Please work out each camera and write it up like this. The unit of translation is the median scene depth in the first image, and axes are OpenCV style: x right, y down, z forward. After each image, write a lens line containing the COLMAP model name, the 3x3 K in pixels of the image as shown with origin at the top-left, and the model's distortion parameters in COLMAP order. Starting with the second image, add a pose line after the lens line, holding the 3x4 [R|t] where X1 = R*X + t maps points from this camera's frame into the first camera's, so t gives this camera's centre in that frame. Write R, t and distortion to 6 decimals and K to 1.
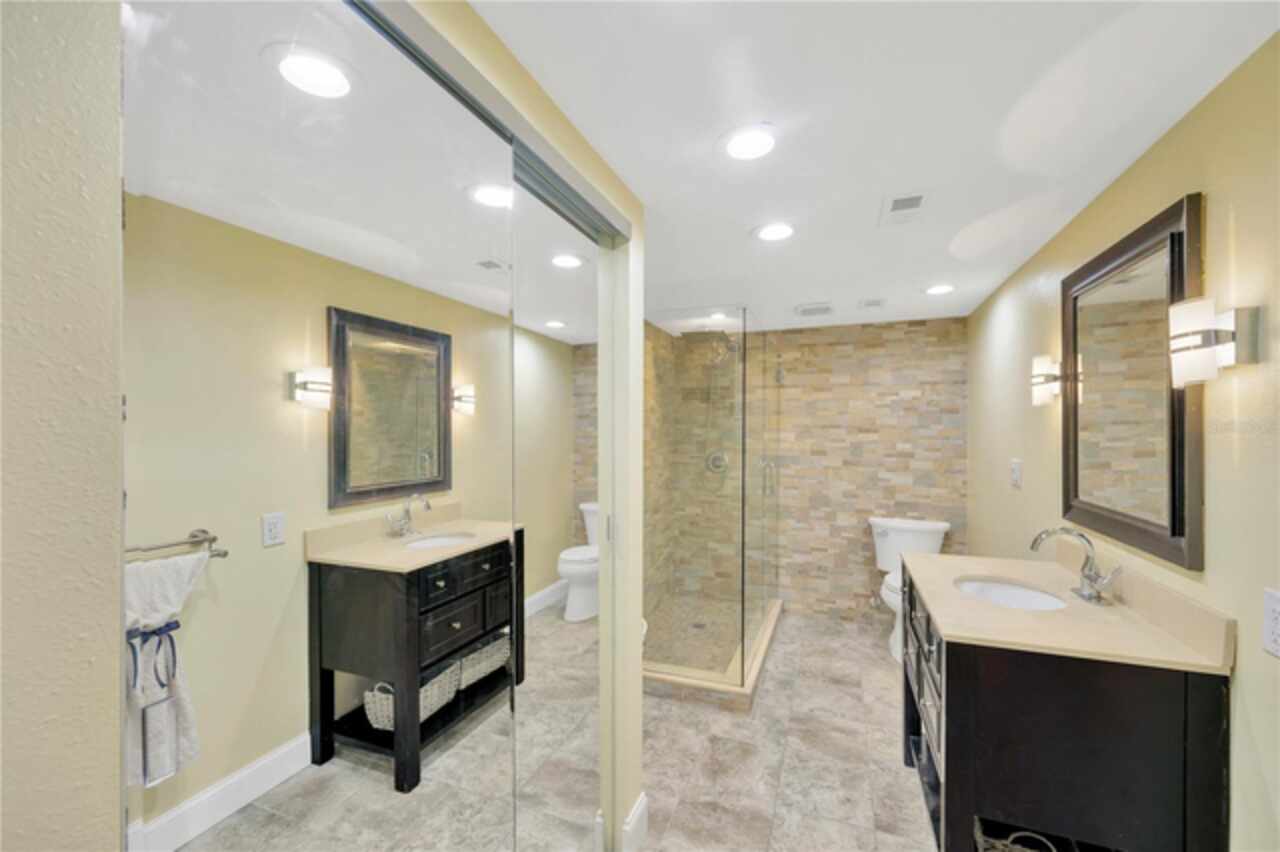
lens RADIAL K [[501.9, 0, 645.0], [0, 501.9, 433.8], [0, 0, 1]] dist [0.002208, 0.000494]
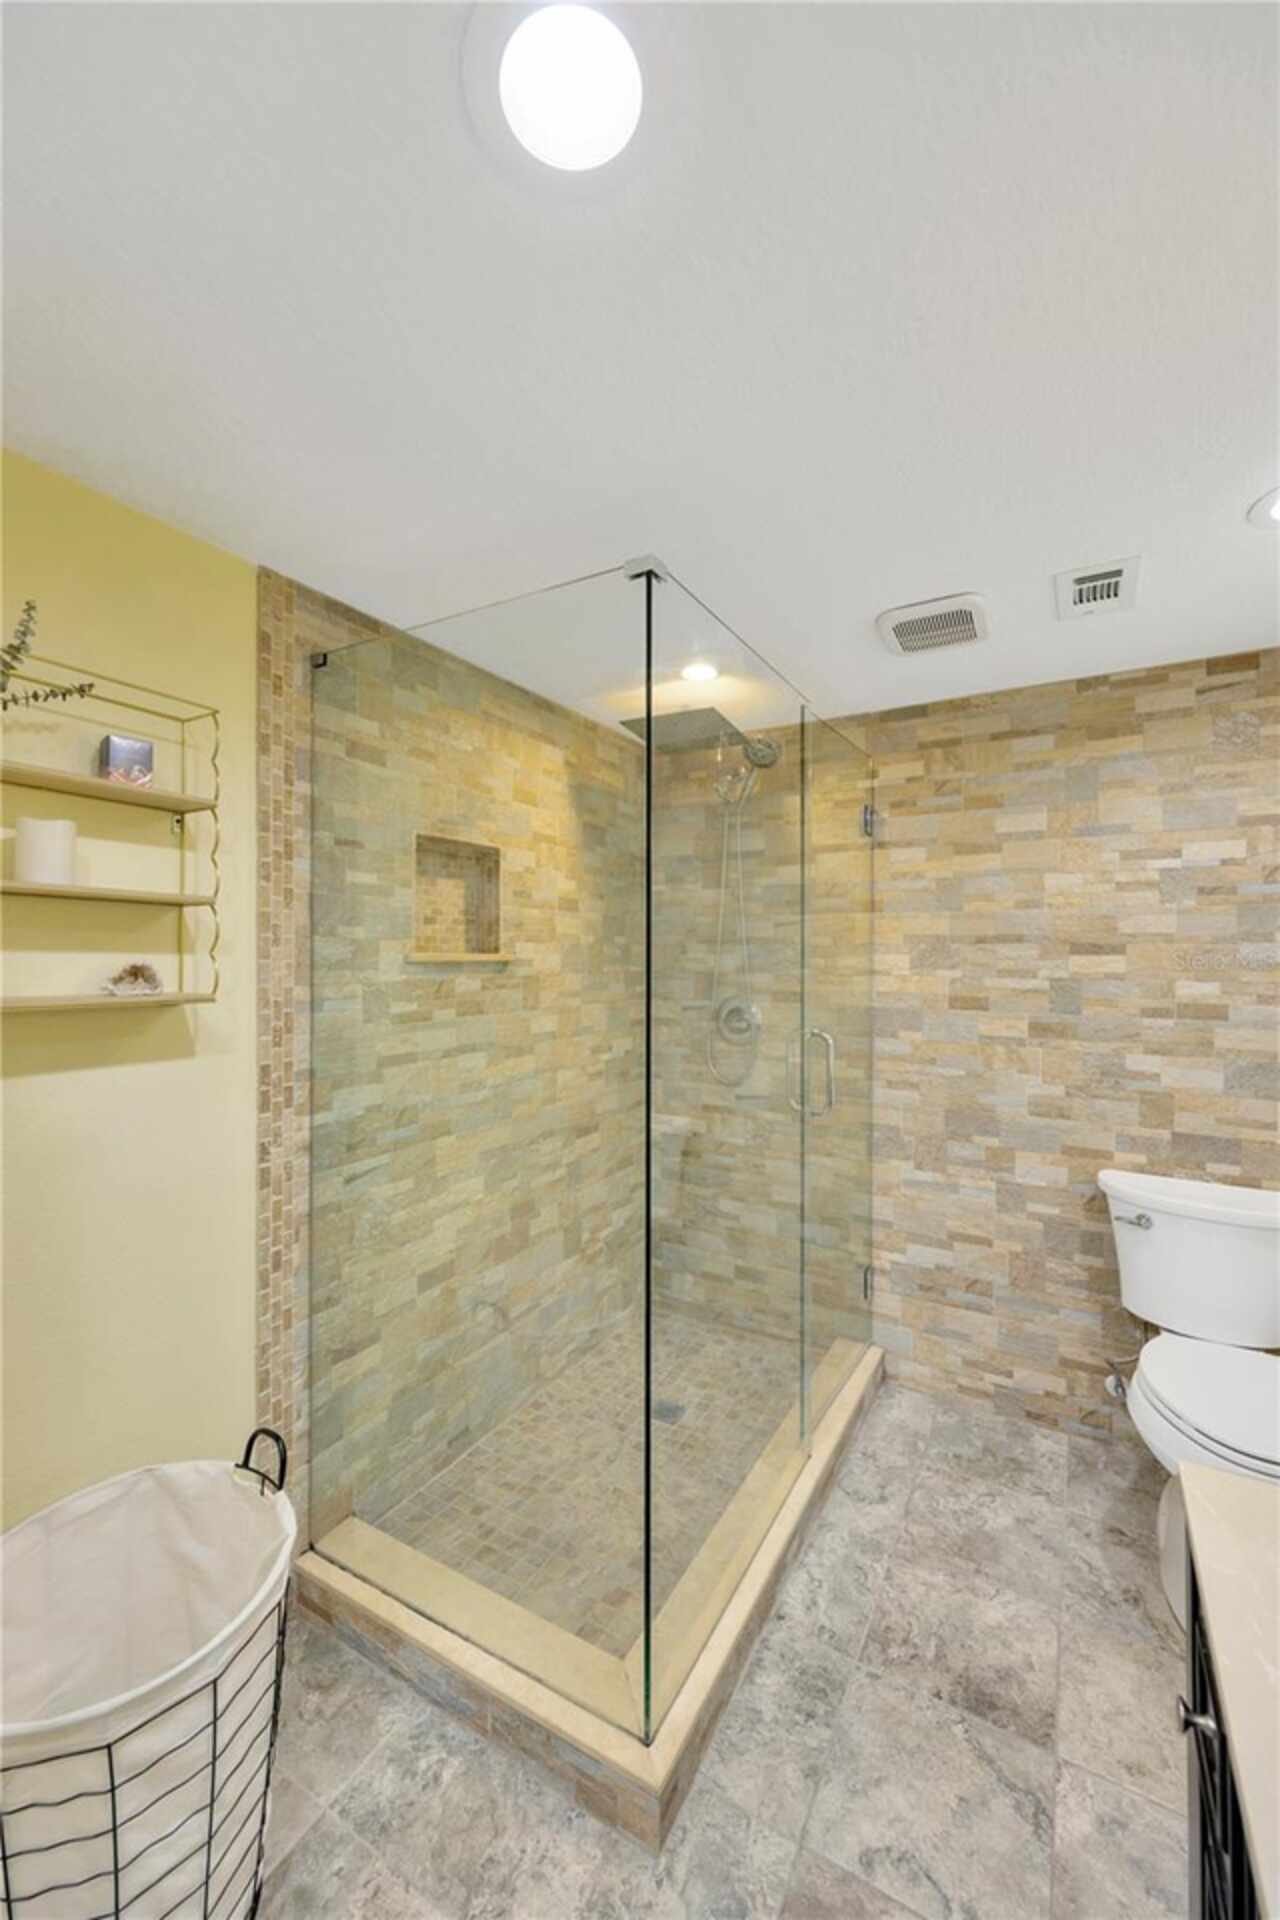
lens RADIAL K [[759.6, 0, 634.8], [0, 759.6, 951.5], [0, 0, 1]] dist [-0.003006, -0.000076]
pose [[0.986688, -0.004887, -0.162549, 0.180462], [0.004369, 0.999984, -0.003543, -0.003162], [0.162564, 0.002786, 0.986694, 0.348291]]
